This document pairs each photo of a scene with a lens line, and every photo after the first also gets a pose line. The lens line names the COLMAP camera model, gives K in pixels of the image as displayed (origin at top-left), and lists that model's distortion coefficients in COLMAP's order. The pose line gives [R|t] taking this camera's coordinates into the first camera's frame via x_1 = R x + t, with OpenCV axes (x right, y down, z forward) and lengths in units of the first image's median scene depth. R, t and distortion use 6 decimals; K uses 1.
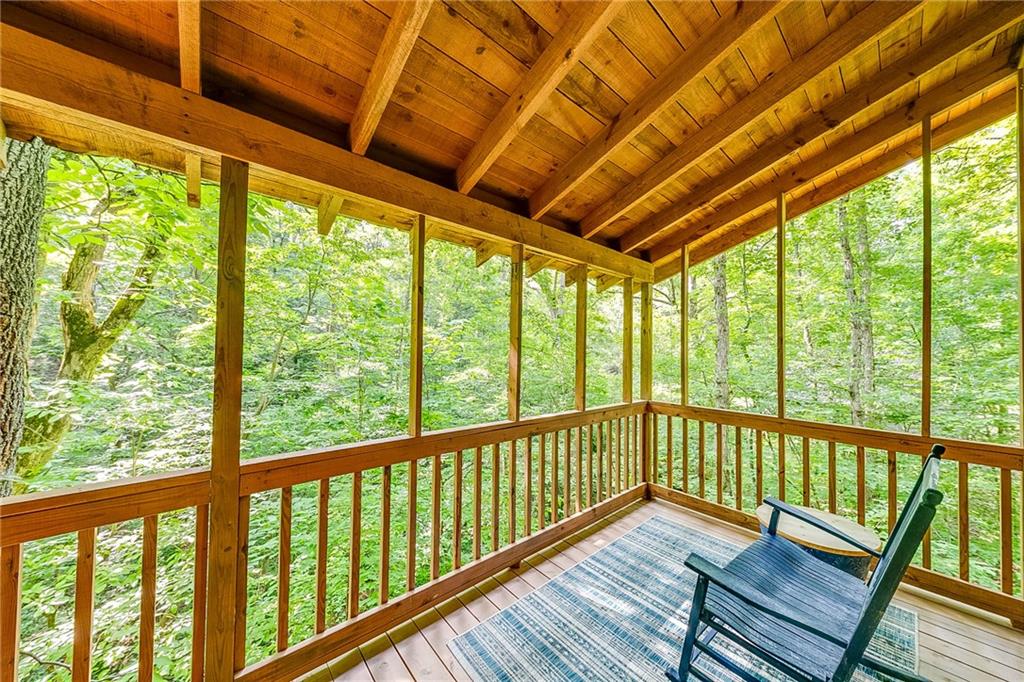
lens RADIAL K [[346.5, 0, 505.8], [0, 346.5, 342.2], [0, 0, 1]] dist [0.007852, -0.002926]
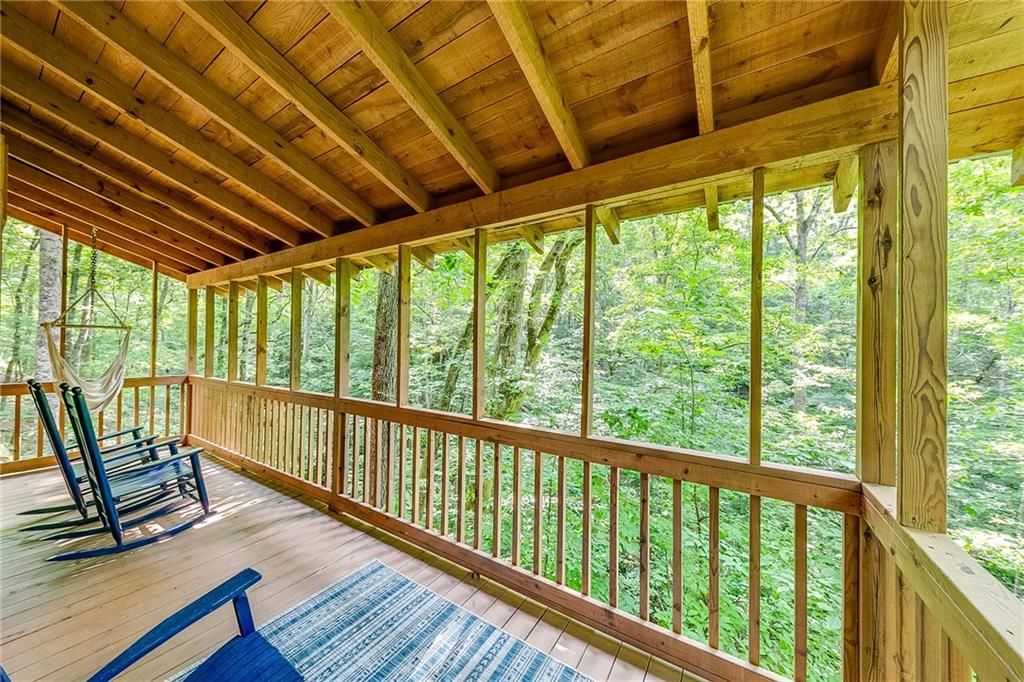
lens RADIAL K [[346.5, 0, 504.3], [0, 346.5, 338.2], [0, 0, 1]] dist [0.007852, -0.002926]
pose [[0.282319, -0.034482, -0.958701, 0.588722], [0.019673, 0.999352, -0.030151, 0.024109], [0.959119, -0.010349, 0.282814, 0.498376]]
